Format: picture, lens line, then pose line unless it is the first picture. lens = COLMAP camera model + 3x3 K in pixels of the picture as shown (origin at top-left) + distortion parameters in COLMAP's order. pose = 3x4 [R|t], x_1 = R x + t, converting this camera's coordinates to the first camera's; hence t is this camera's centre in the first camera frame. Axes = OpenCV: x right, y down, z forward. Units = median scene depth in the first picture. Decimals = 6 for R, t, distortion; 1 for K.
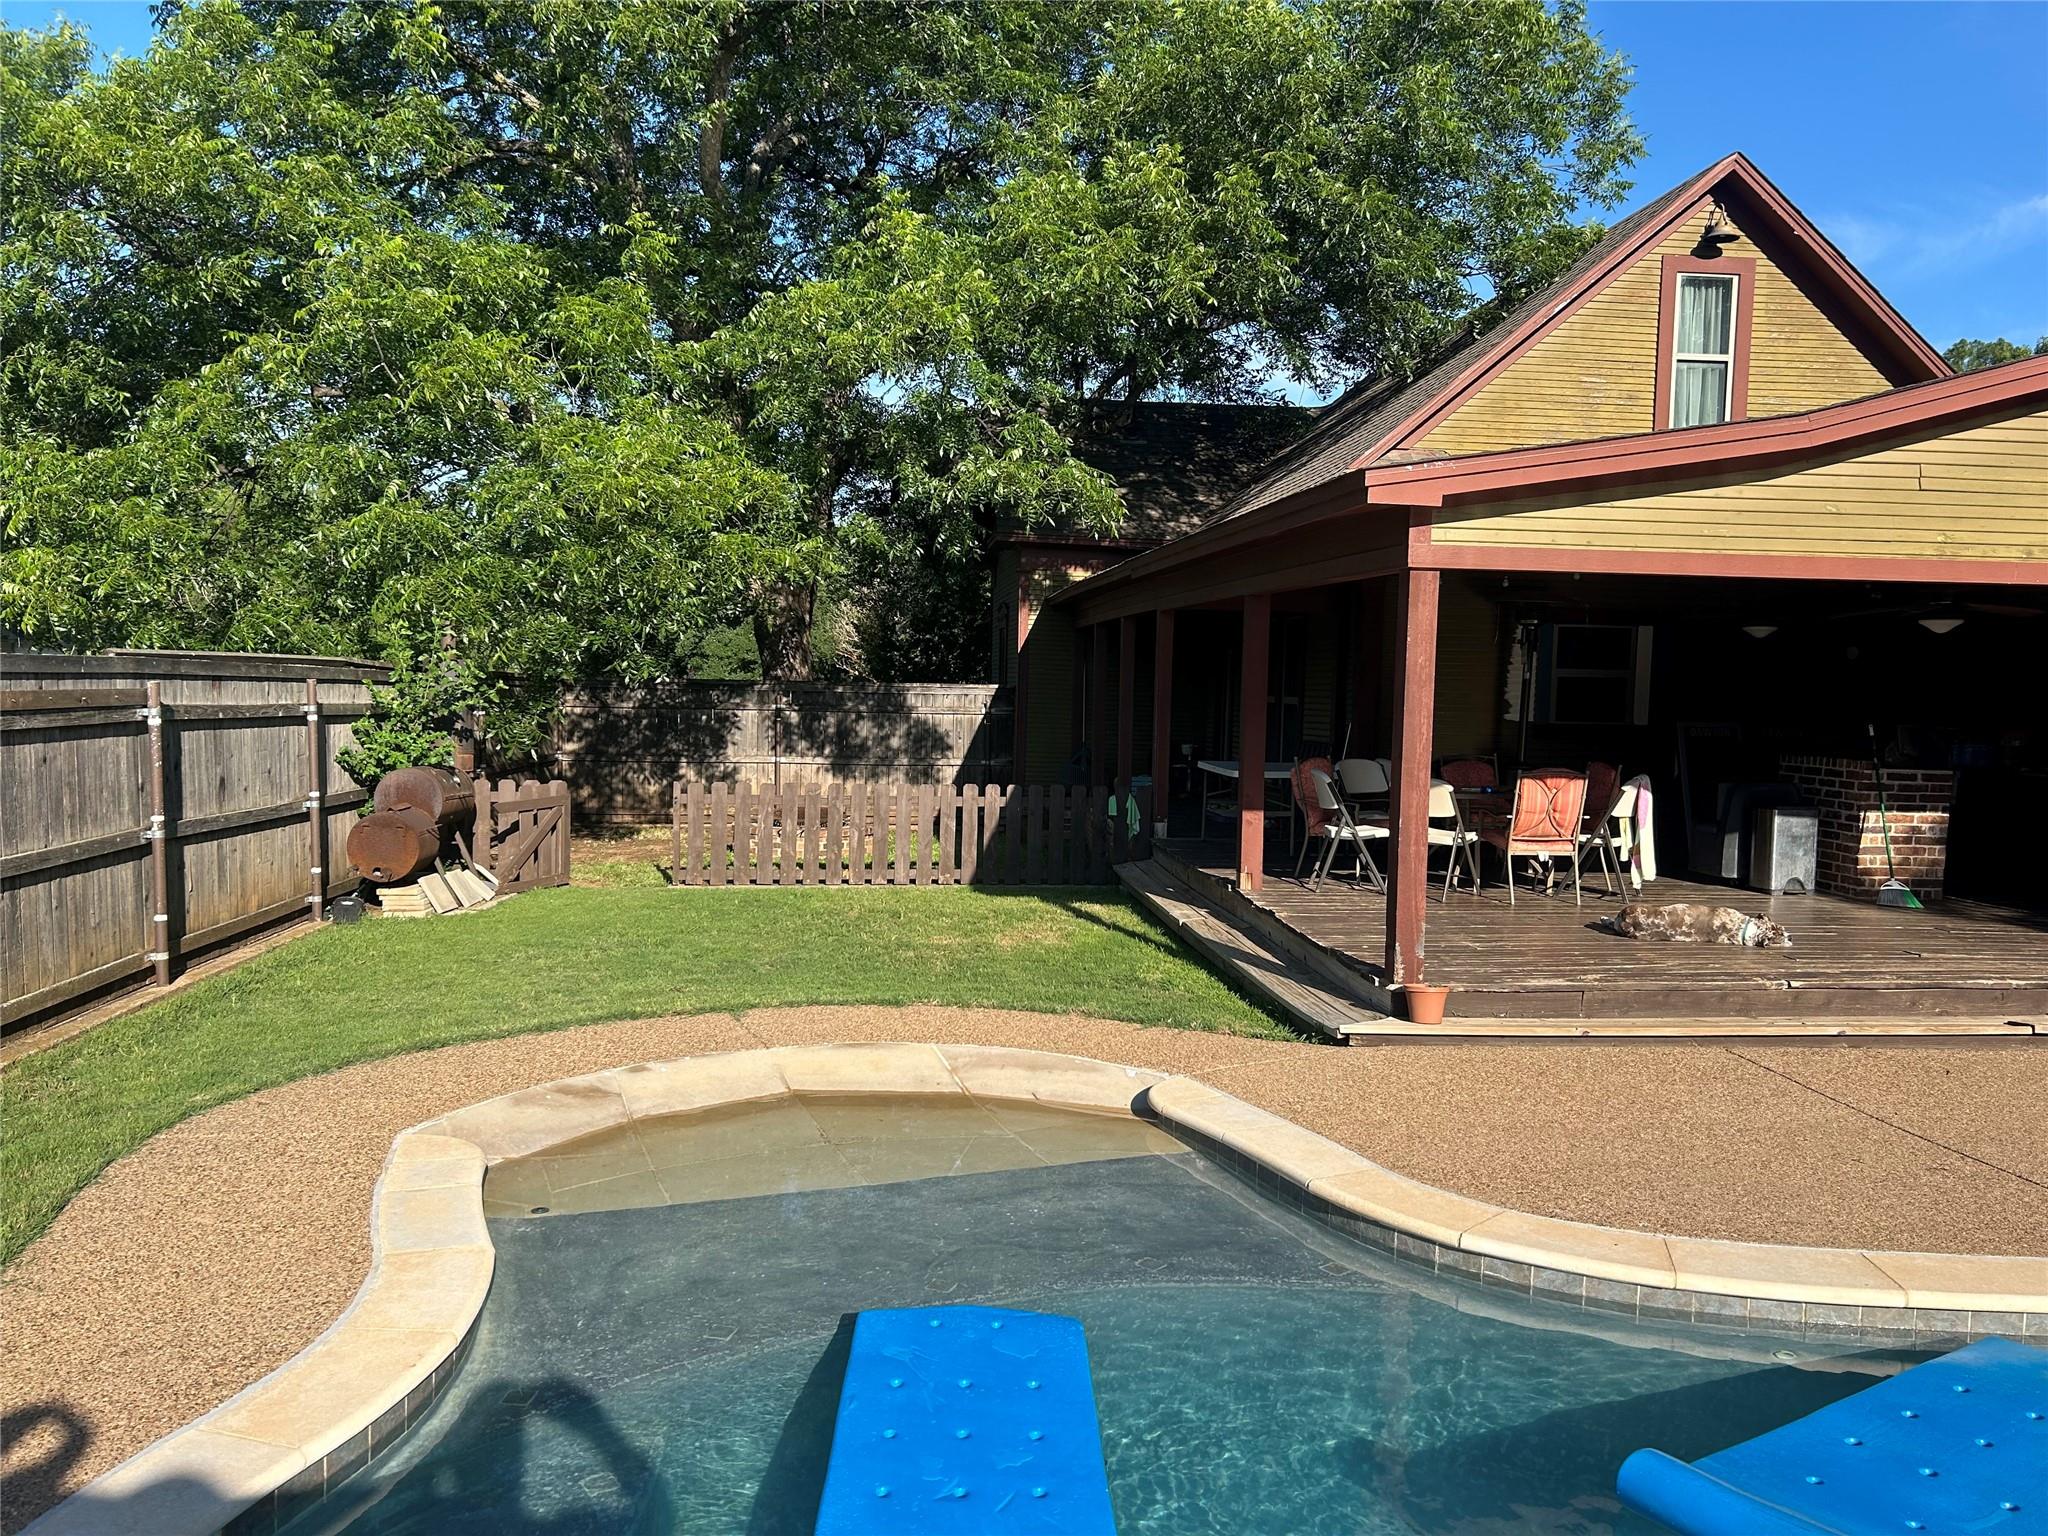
lens RADIAL K [[1522.2, 0, 1022.0], [0, 1522.2, 789.7], [0, 0, 1]] dist [0.029938, -0.039281]
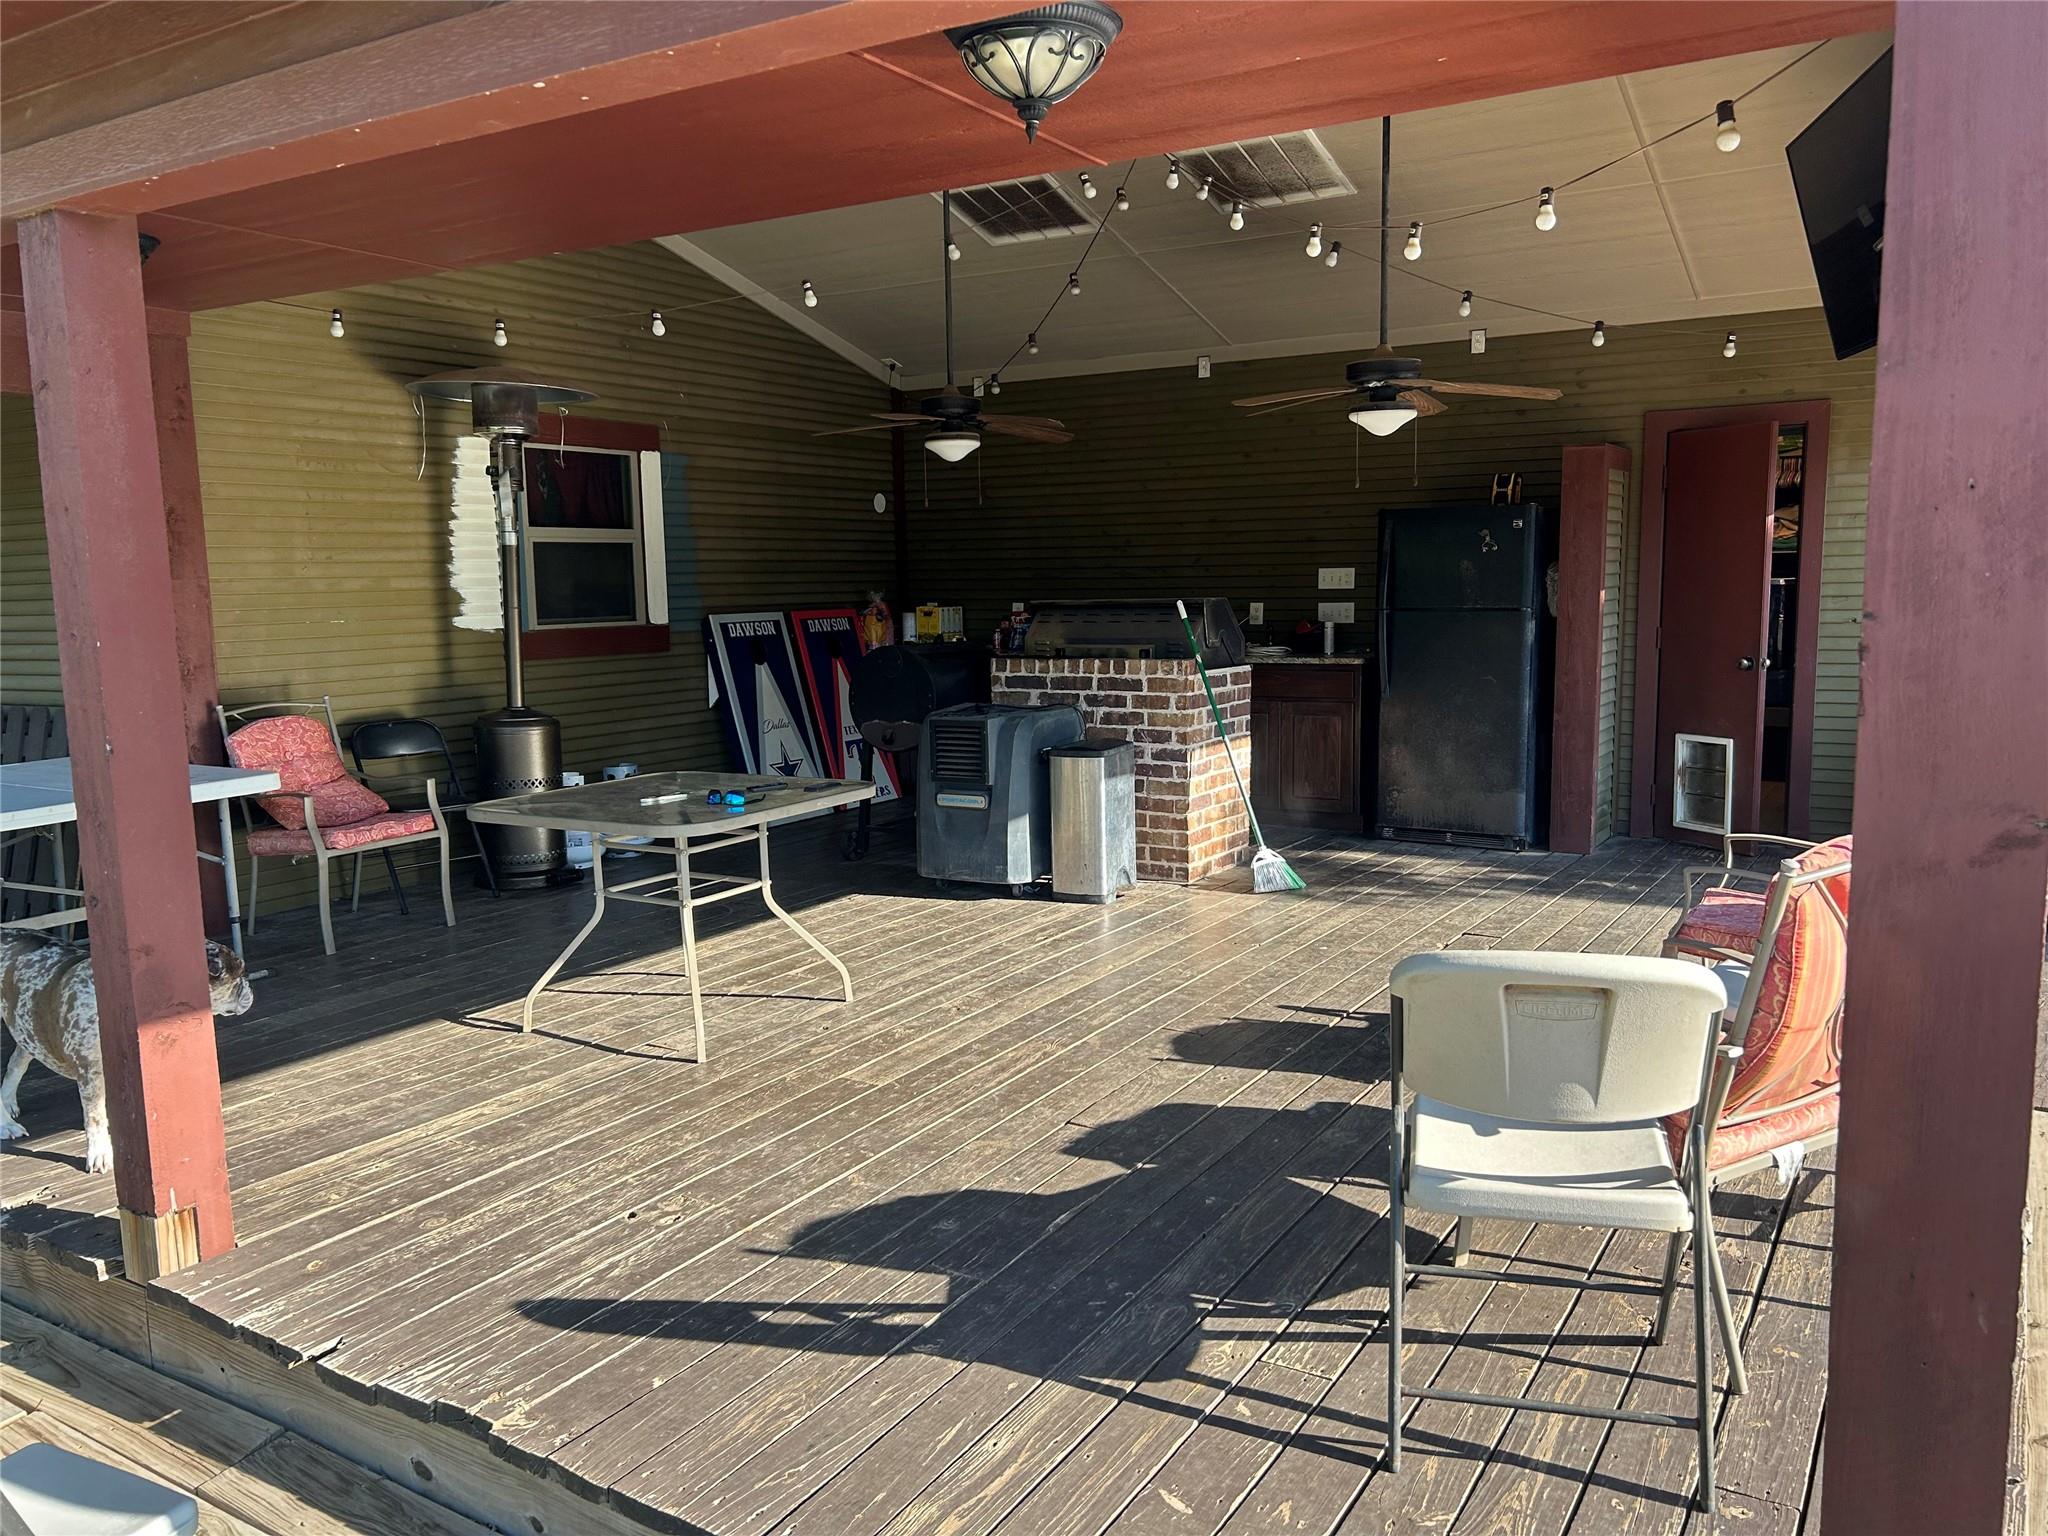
lens RADIAL K [[1522.2, 0, 1022.0], [0, 1522.2, 789.7], [0, 0, 1]] dist [0.029938, -0.039281]
pose [[0.595672, -0.138155, 0.791257, 0.024424], [0.088810, 0.990385, 0.106065, -0.037116], [-0.798303, 0.007092, 0.602214, 0.674249]]
